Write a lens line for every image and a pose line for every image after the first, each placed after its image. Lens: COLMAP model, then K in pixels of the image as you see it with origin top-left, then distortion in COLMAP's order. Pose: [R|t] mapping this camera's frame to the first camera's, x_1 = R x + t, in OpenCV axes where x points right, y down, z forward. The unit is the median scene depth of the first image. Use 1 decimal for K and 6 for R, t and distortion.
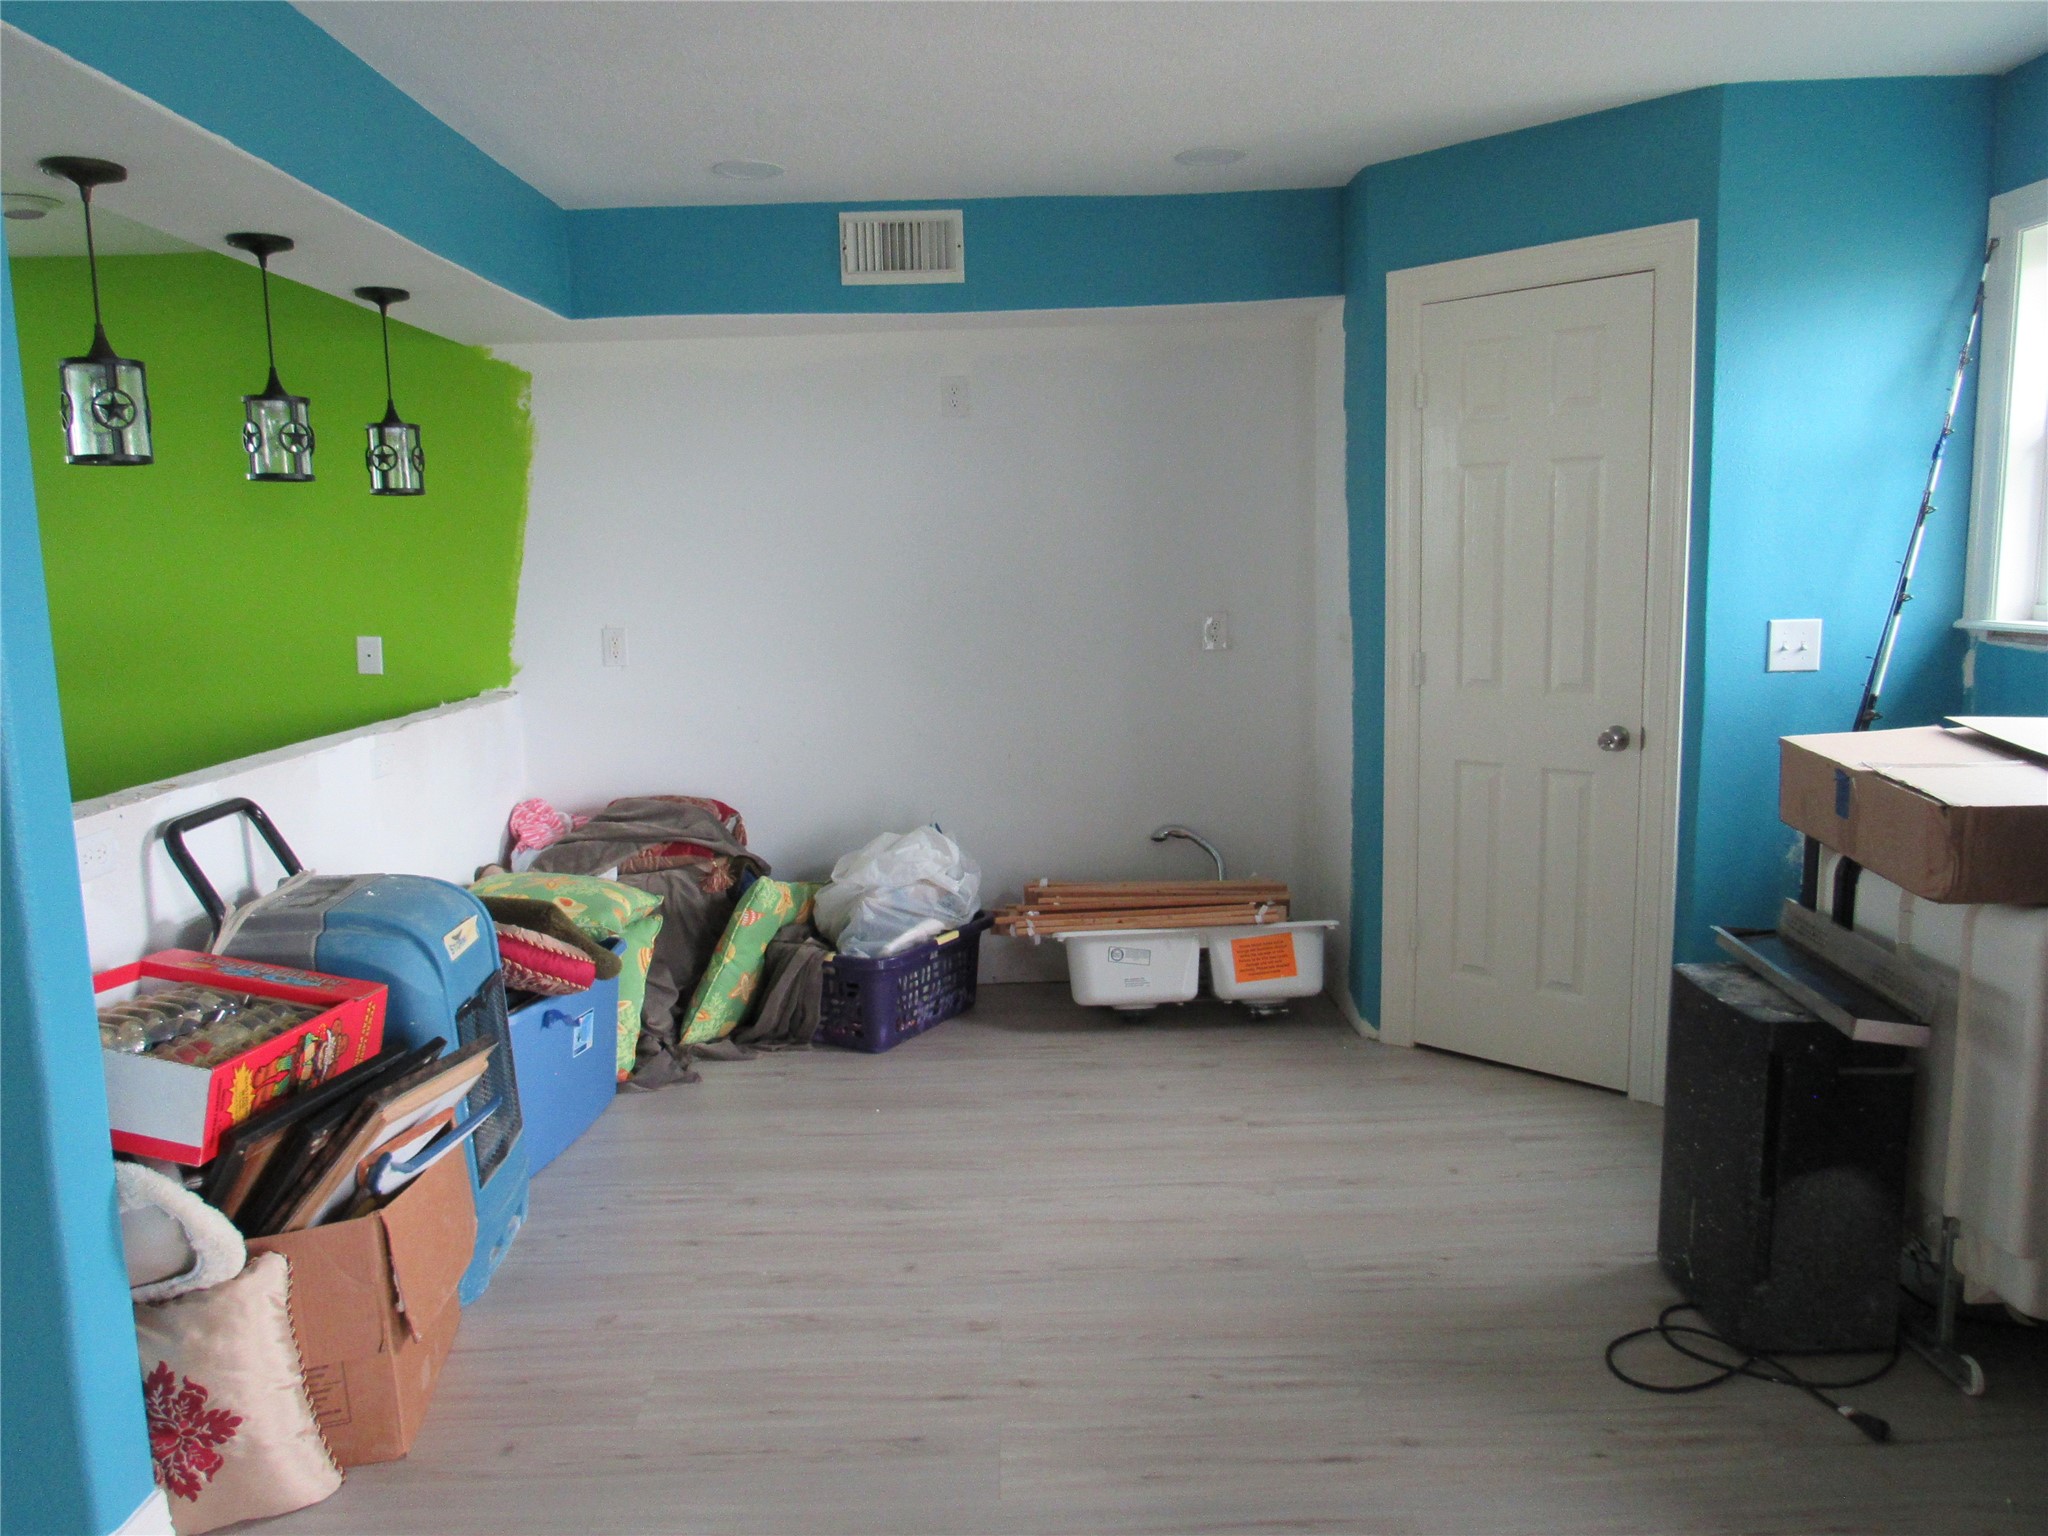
lens RADIAL K [[1461.5, 0, 1024.5], [0, 1461.5, 771.3], [0, 0, 1]] dist [-0.014584, 0.003340]
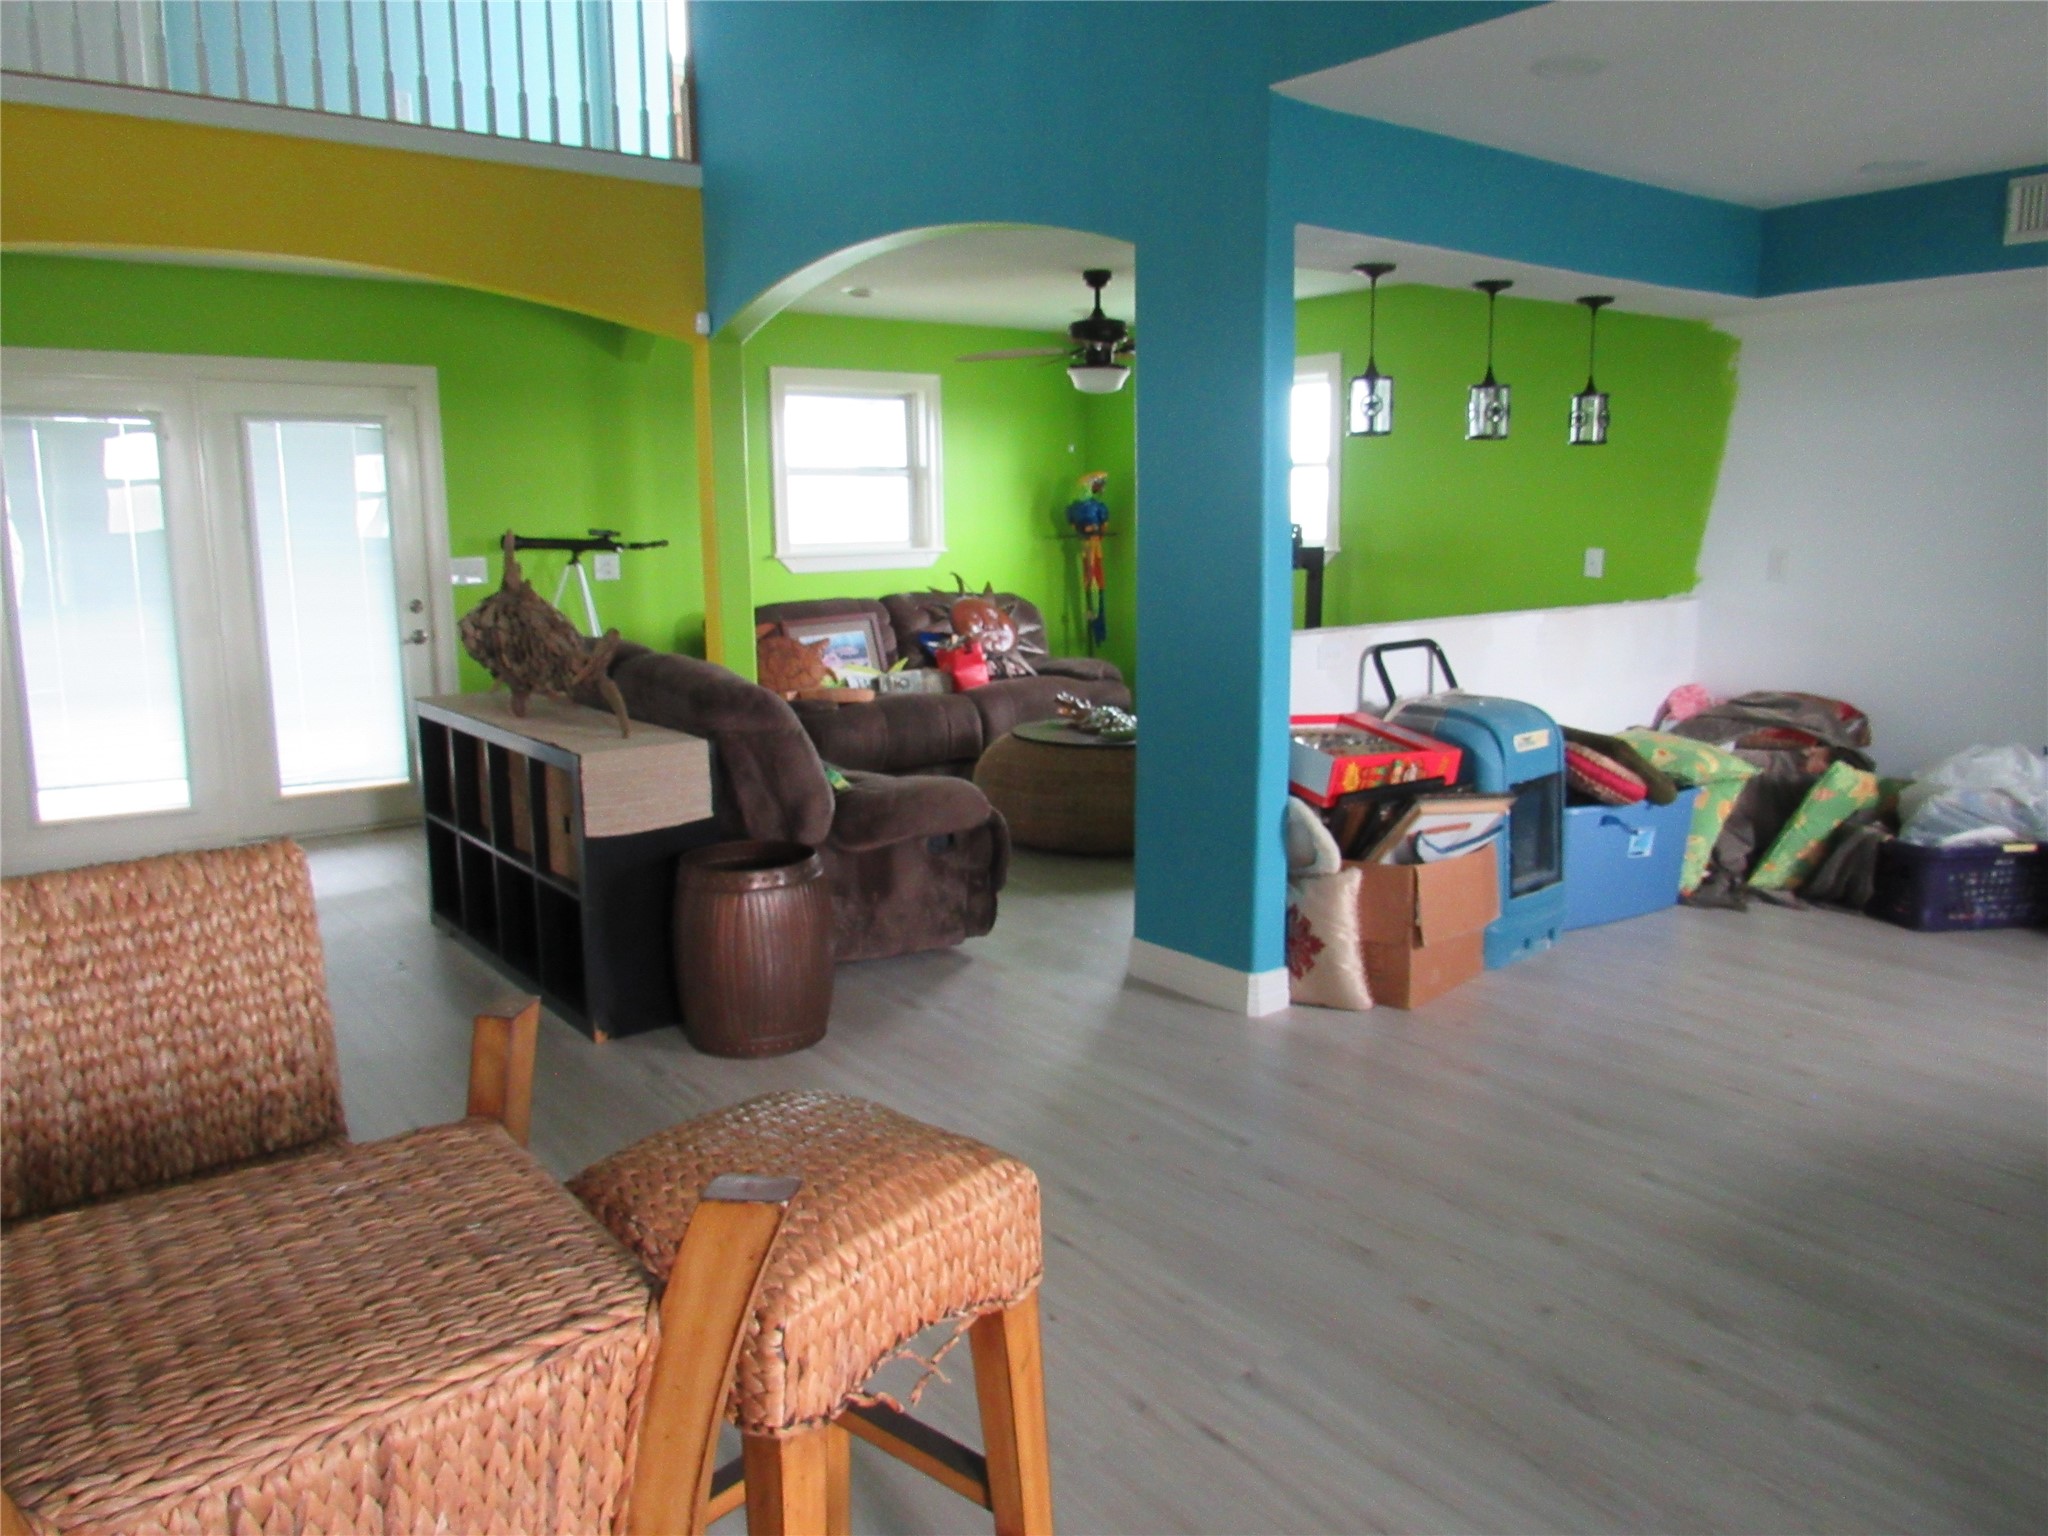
lens RADIAL K [[1461.5, 0, 1036.4], [0, 1461.5, 763.8], [0, 0, 1]] dist [-0.014584, 0.003340]
pose [[0.609199, 0.151061, -0.778497, 0.405652], [-0.118475, 0.988009, 0.099005, 0.039732], [0.784117, 0.031918, 0.619791, -0.290183]]
